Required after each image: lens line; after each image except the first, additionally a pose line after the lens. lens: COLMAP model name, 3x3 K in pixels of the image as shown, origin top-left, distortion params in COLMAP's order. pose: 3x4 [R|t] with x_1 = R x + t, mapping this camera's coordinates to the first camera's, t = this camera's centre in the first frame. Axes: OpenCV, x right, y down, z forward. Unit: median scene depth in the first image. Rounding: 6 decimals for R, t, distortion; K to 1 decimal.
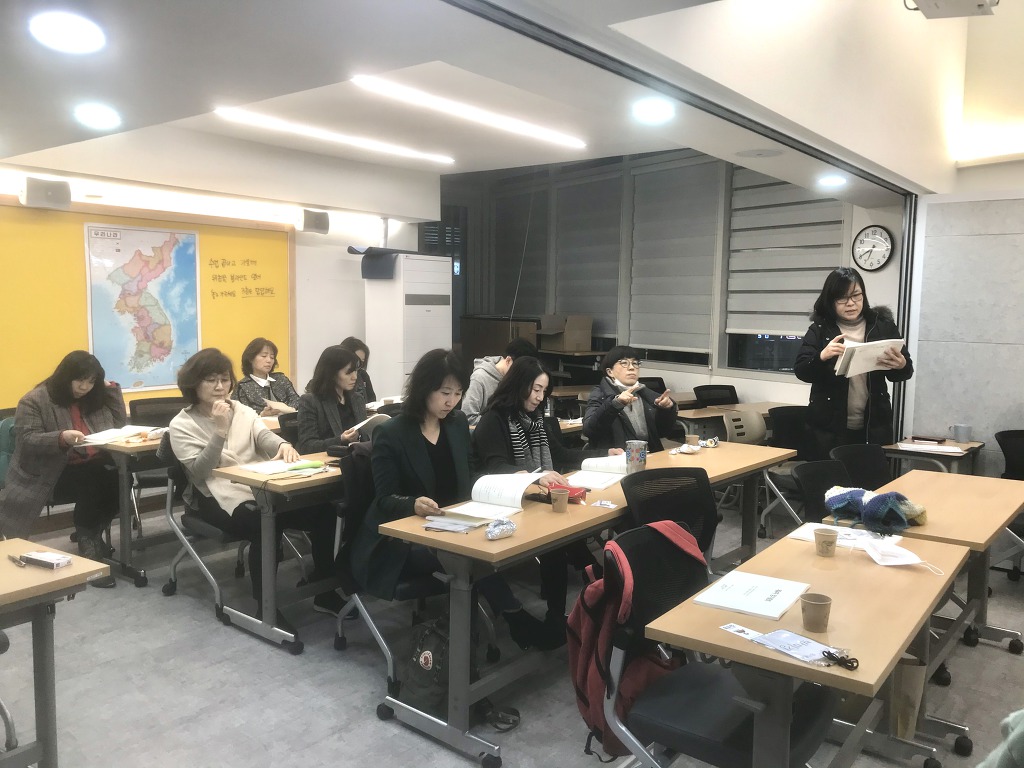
lens RADIAL K [[831.4, 0, 512.0], [0, 831.4, 384.0], [0, 0, 1]] dist [0.041358, -0.071096]
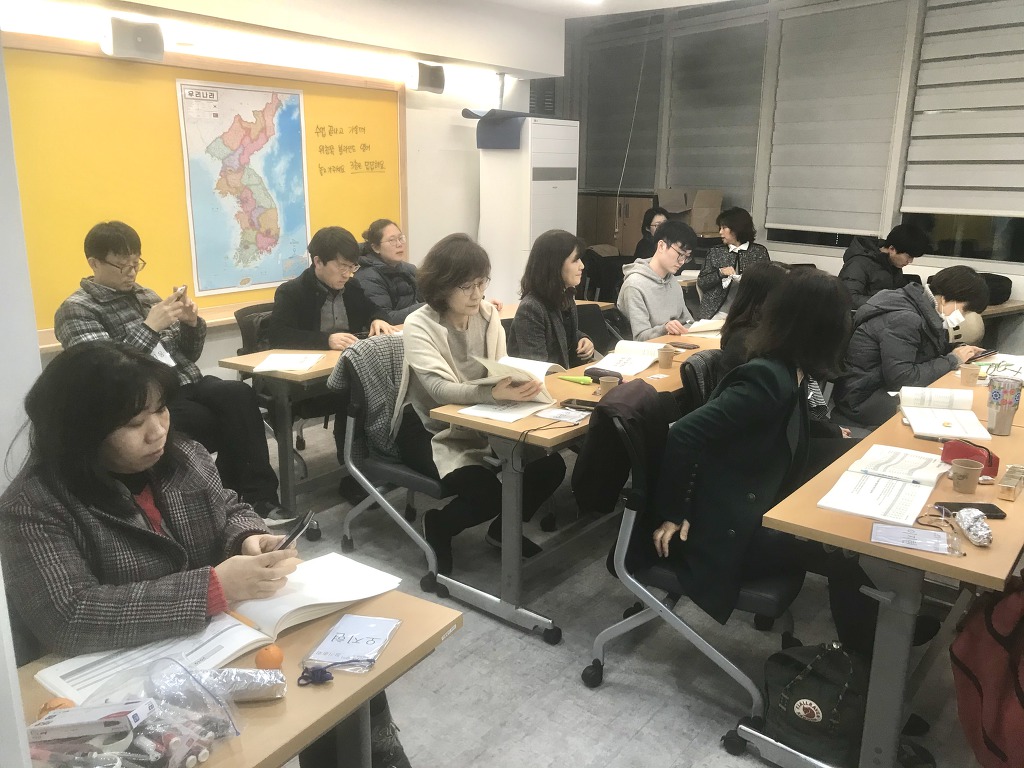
lens RADIAL K [[843.2, 0, 512.0], [0, 843.2, 384.0], [0, 0, 1]] dist [0.006615, -0.010899]
pose [[0.999988, -0.004980, -0.000046, -0.169379], [0.004930, 0.988689, 0.149896, -0.022096], [-0.000701, -0.149894, 0.988702, 0.141973]]
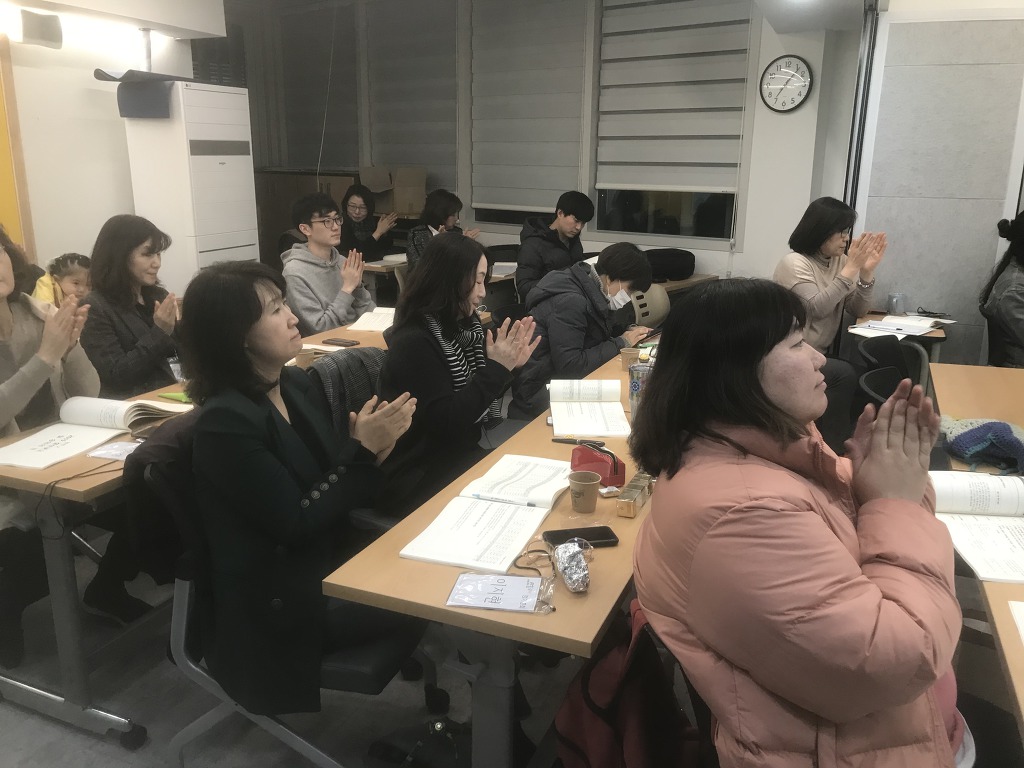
lens RADIAL K [[845.5, 0, 516.1], [0, 845.5, 372.0], [0, 0, 1]] dist [0.051887, -0.064336]
pose [[0.959780, -0.073780, 0.270884, -0.080641], [0.030794, 0.986695, 0.159636, -0.020999], [-0.279058, -0.144874, 0.949283, 0.213207]]
